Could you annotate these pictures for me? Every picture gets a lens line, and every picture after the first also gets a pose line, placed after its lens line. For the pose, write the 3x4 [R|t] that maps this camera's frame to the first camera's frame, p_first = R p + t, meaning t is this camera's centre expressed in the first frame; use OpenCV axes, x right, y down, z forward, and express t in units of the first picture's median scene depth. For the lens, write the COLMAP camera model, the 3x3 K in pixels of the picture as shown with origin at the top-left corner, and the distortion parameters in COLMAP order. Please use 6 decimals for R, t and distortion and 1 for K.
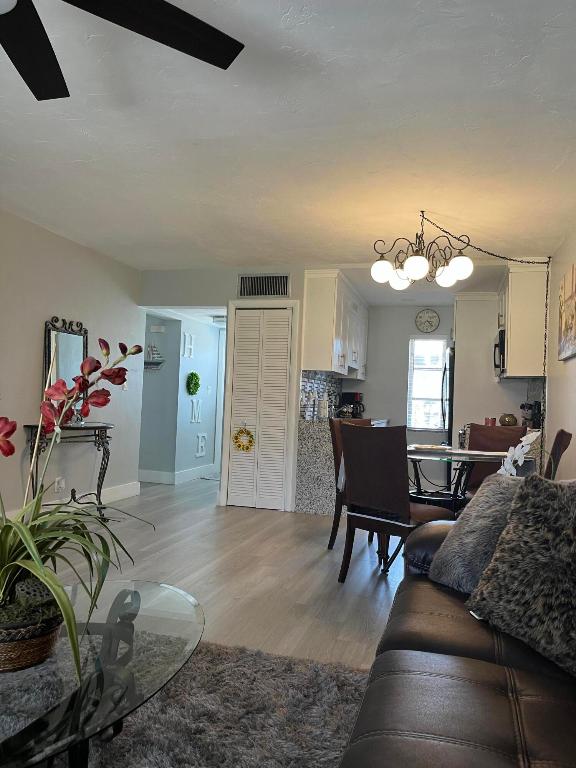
lens RADIAL K [[586.5, 0, 288.8], [0, 586.5, 385.1], [0, 0, 1]] dist [0.035196, -0.027391]
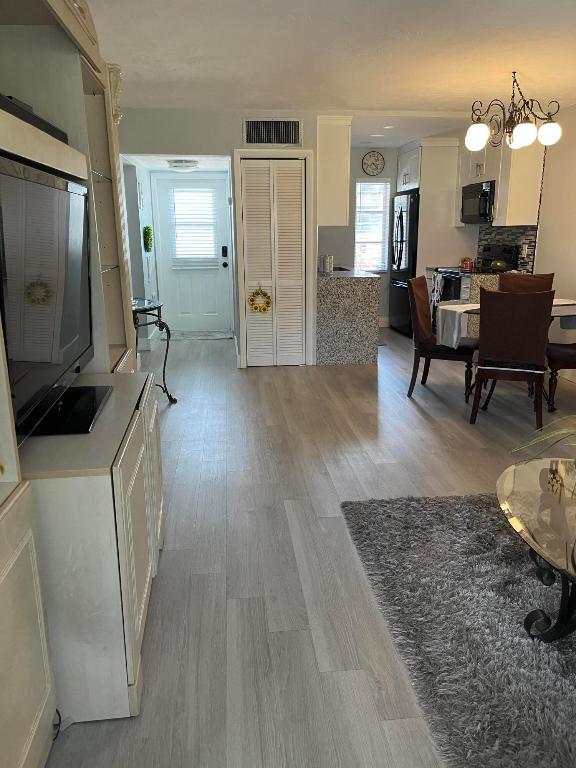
lens RADIAL K [[586.5, 0, 287.9], [0, 586.5, 382.7], [0, 0, 1]] dist [0.035196, -0.027391]
pose [[0.914575, -0.144582, 0.377688, -0.427589], [0.029158, 0.955053, 0.294996, -0.066131], [-0.403363, -0.258783, 0.877684, 0.079348]]
